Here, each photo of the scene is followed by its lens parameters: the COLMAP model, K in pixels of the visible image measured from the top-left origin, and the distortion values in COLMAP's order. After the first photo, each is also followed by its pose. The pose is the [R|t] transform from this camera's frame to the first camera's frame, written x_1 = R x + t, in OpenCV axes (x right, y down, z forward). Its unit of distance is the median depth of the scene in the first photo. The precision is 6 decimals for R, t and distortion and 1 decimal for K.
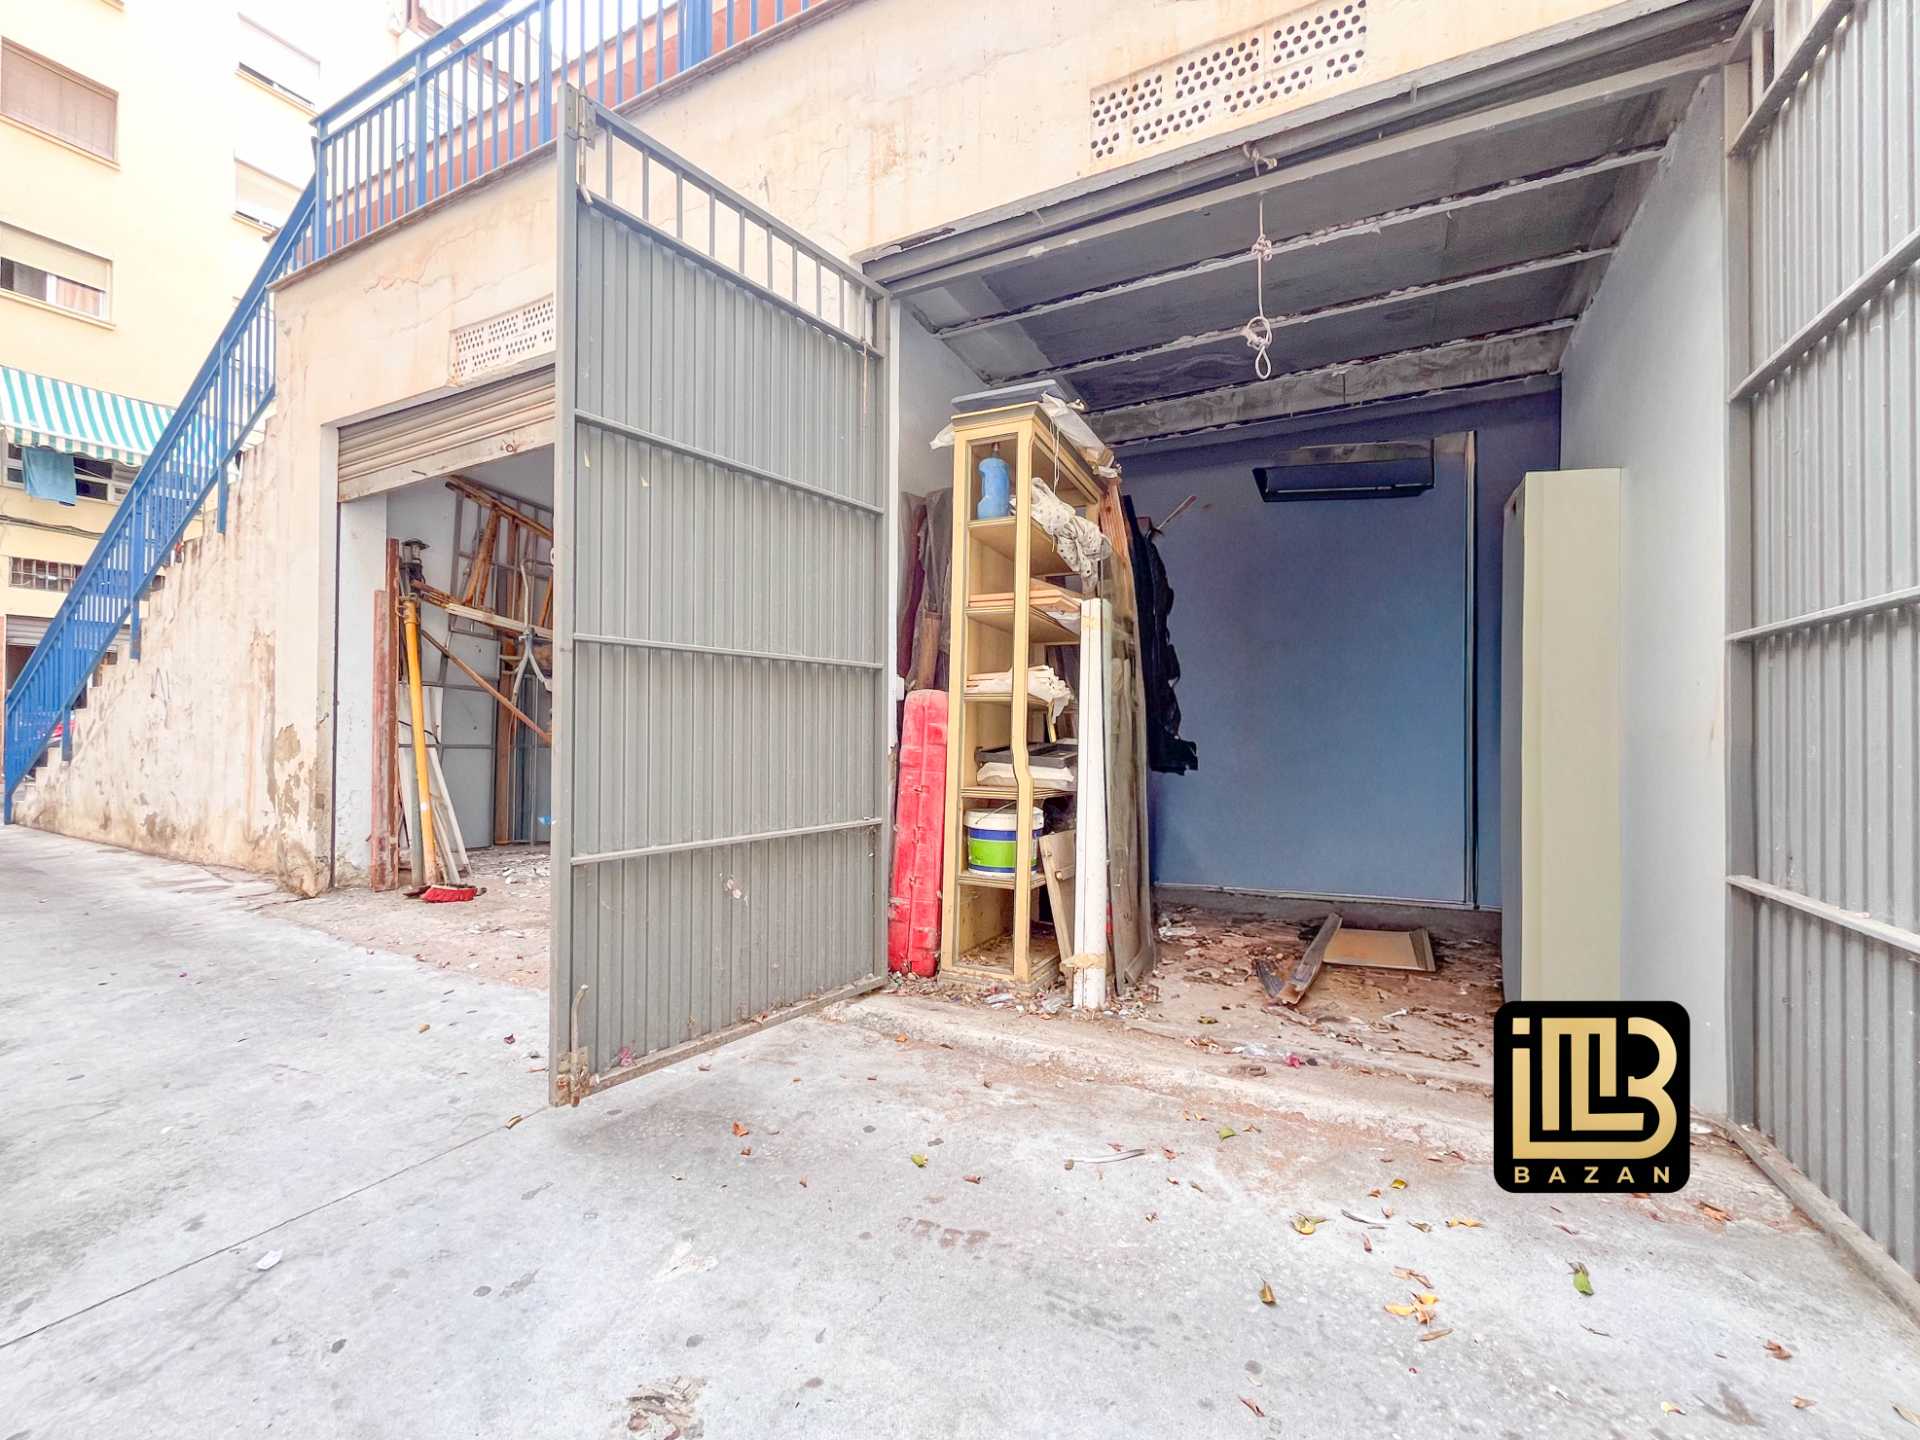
lens RADIAL K [[792.7, 0, 958.9], [0, 792.7, 723.4], [0, 0, 1]] dist [-0.003269, 0.000137]
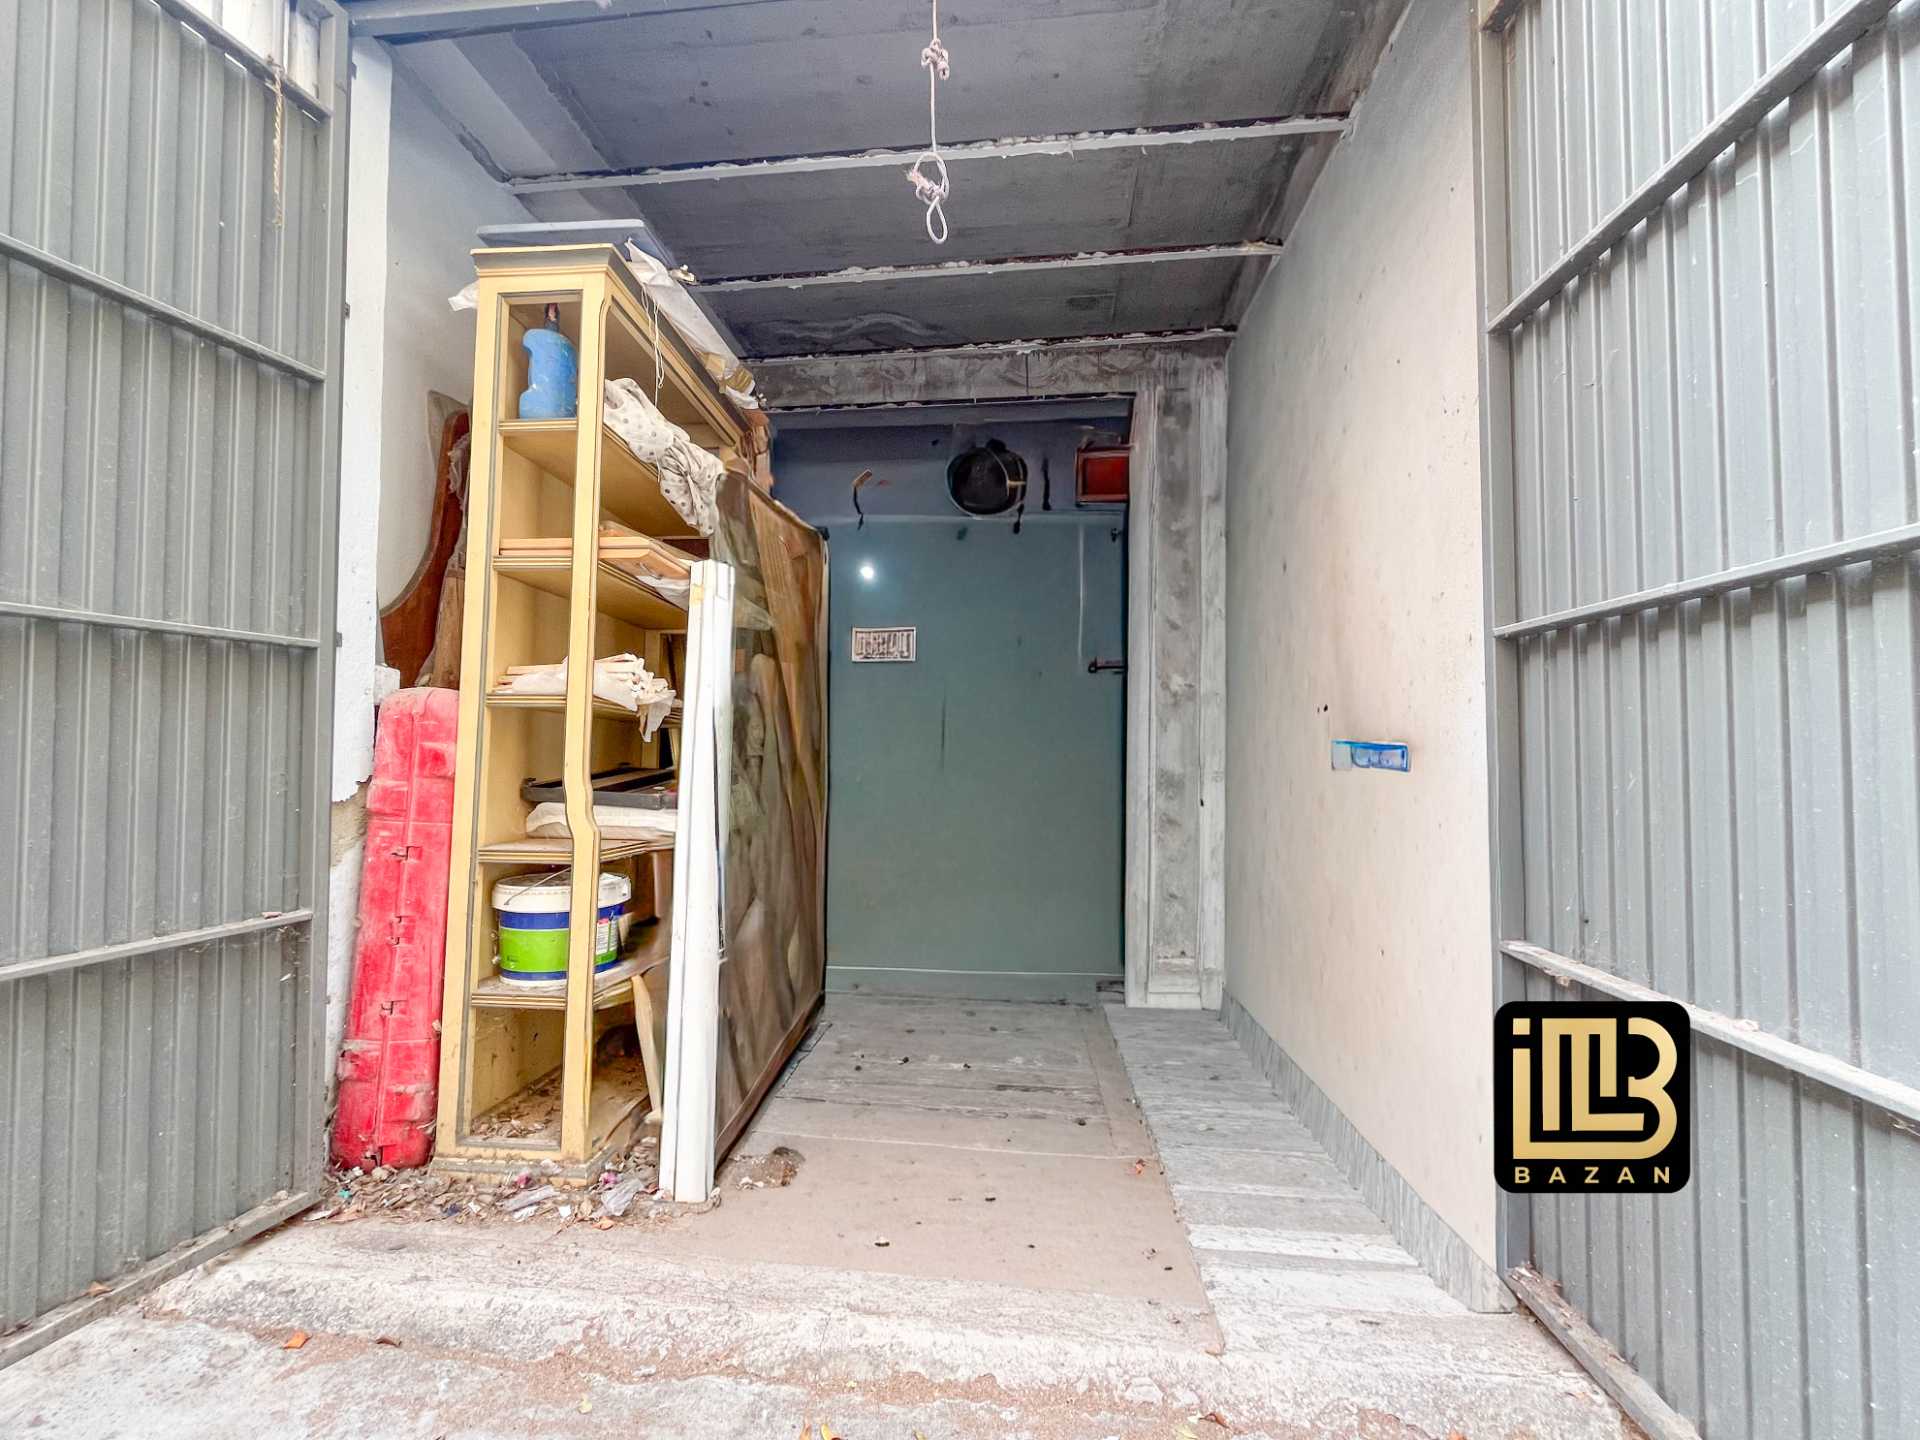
lens RADIAL K [[788.3, 0, 957.6], [0, 788.3, 723.3], [0, 0, 1]] dist [-0.002813, 0.000086]
pose [[0.930612, 0.005734, 0.365961, 0.125574], [0.001225, 0.999823, -0.018779, -0.003366], [-0.366004, 0.017925, 0.930441, 0.299161]]
